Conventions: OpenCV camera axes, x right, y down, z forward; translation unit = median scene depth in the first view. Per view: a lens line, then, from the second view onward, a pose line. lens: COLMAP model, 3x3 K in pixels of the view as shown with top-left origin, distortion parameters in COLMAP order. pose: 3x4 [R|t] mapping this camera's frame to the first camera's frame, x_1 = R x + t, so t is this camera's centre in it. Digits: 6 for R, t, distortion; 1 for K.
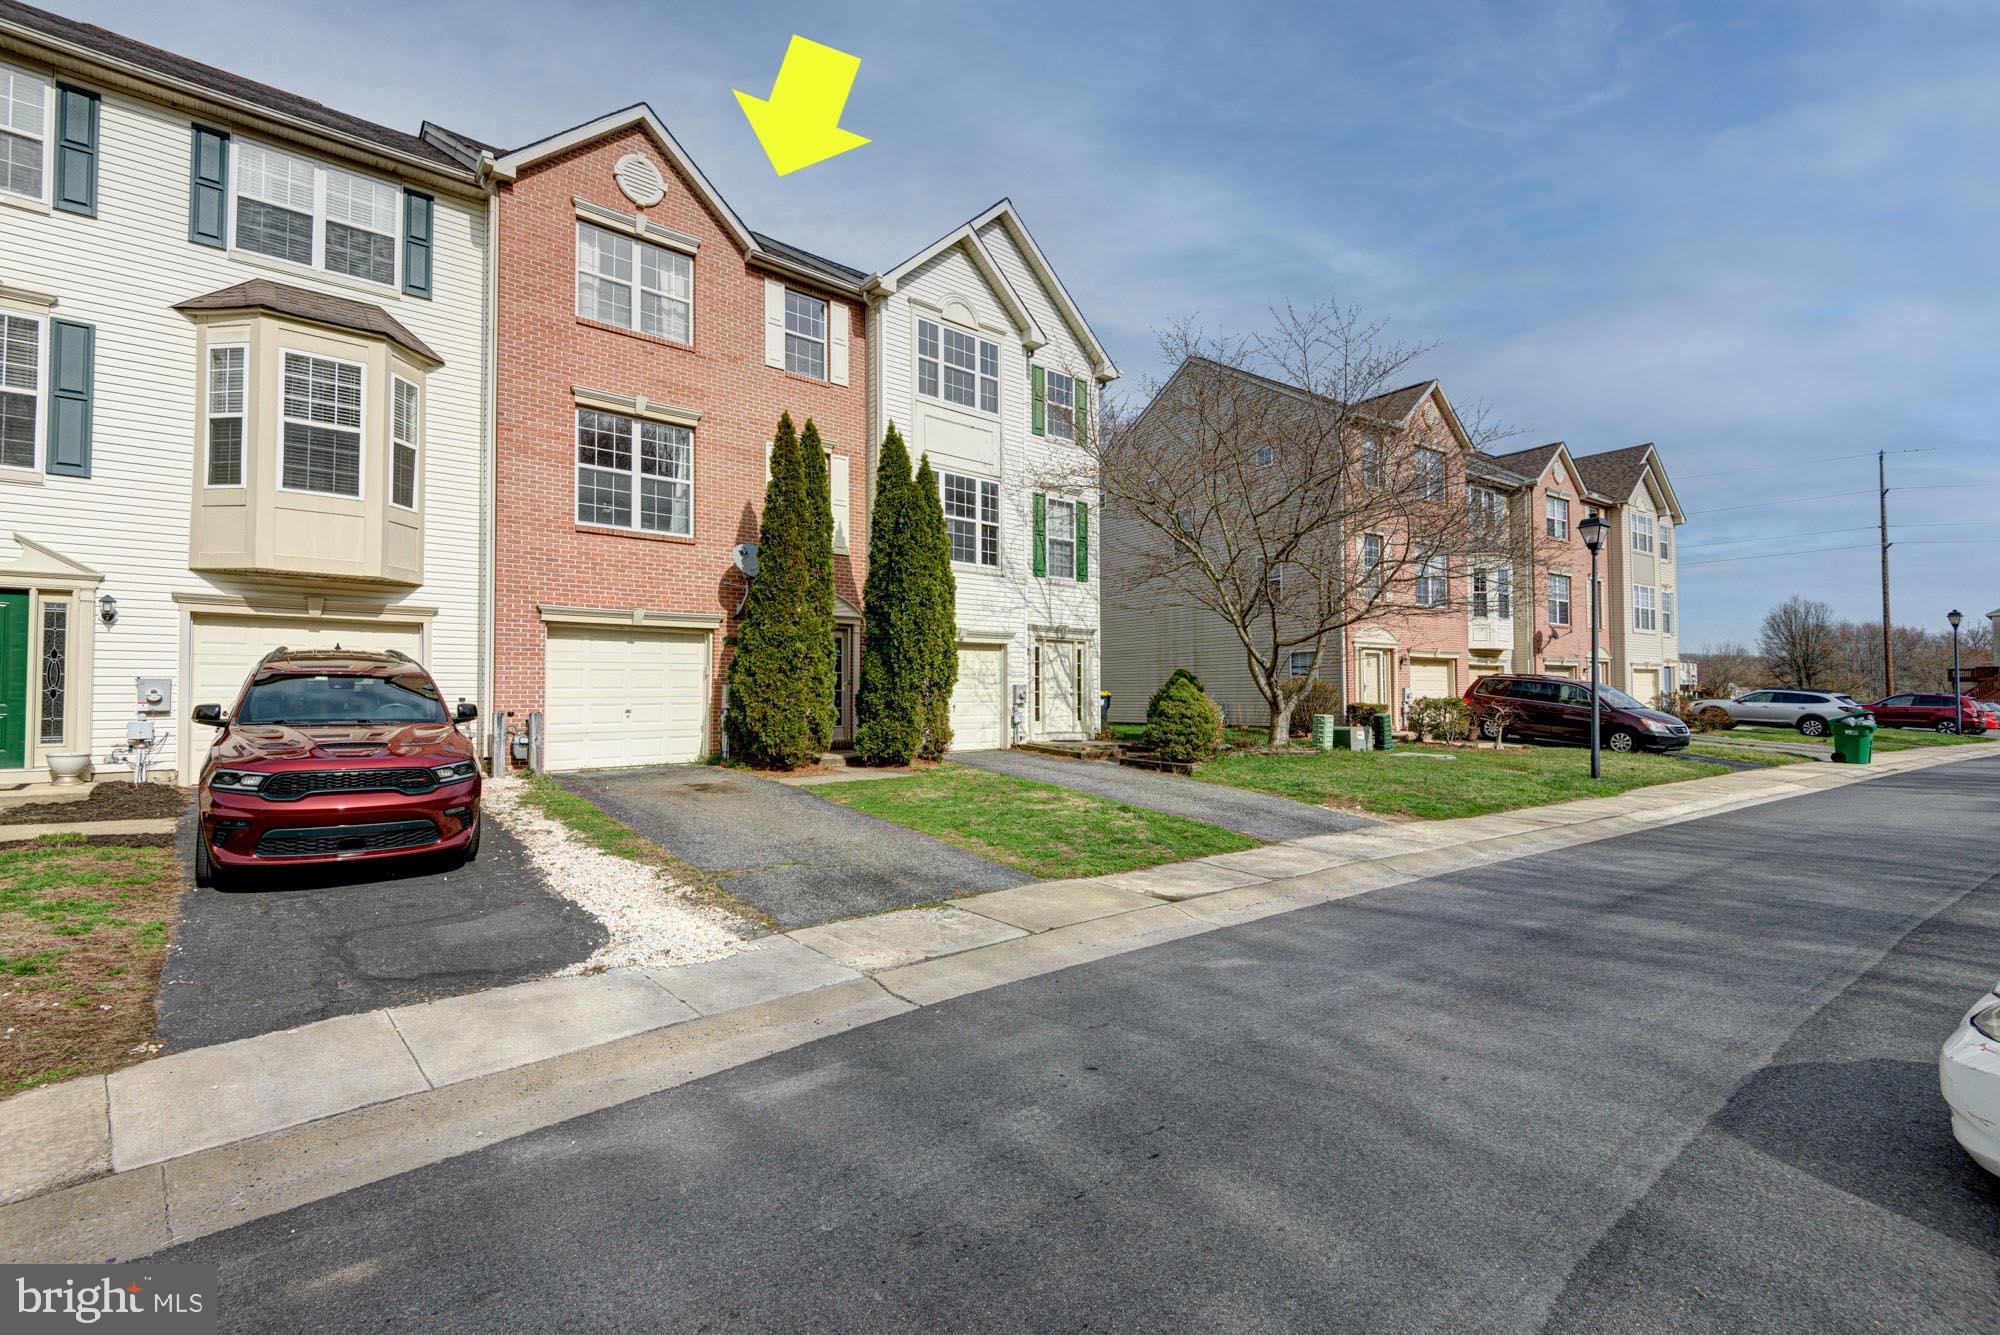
lens RADIAL K [[909.2, 0, 1001.4], [0, 909.2, 671.3], [0, 0, 1]] dist [0.040128, -0.026455]
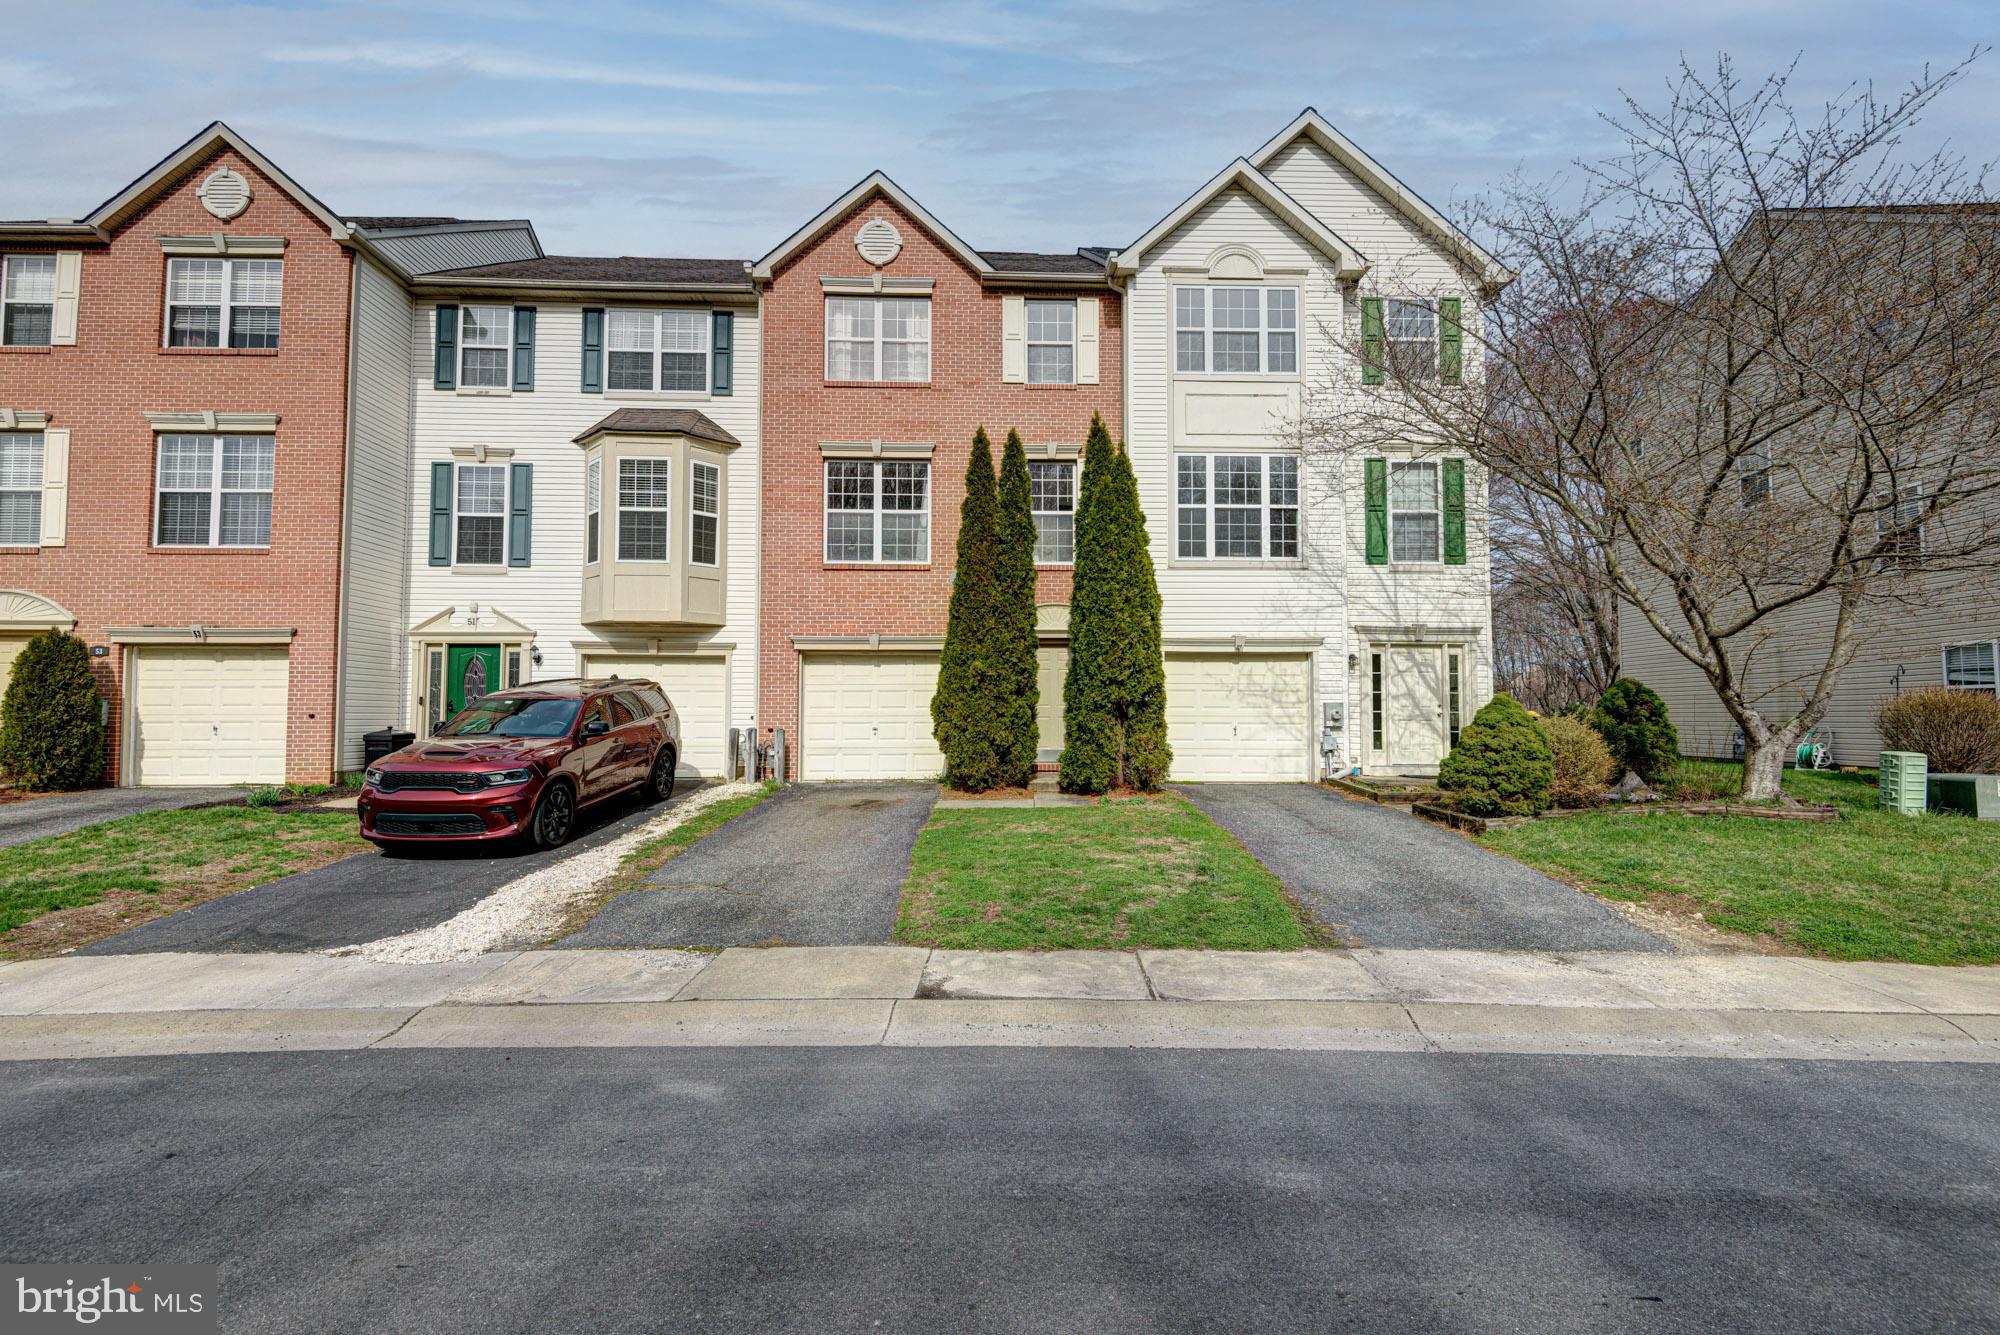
lens RADIAL K [[909.2, 0, 1001.4], [0, 909.2, 671.3], [0, 0, 1]] dist [0.040128, -0.026455]
pose [[0.771967, -0.026986, -0.635090, 0.401113], [0.014064, 0.999579, -0.025379, 0.004383], [0.635507, 0.010660, 0.772021, 0.262895]]
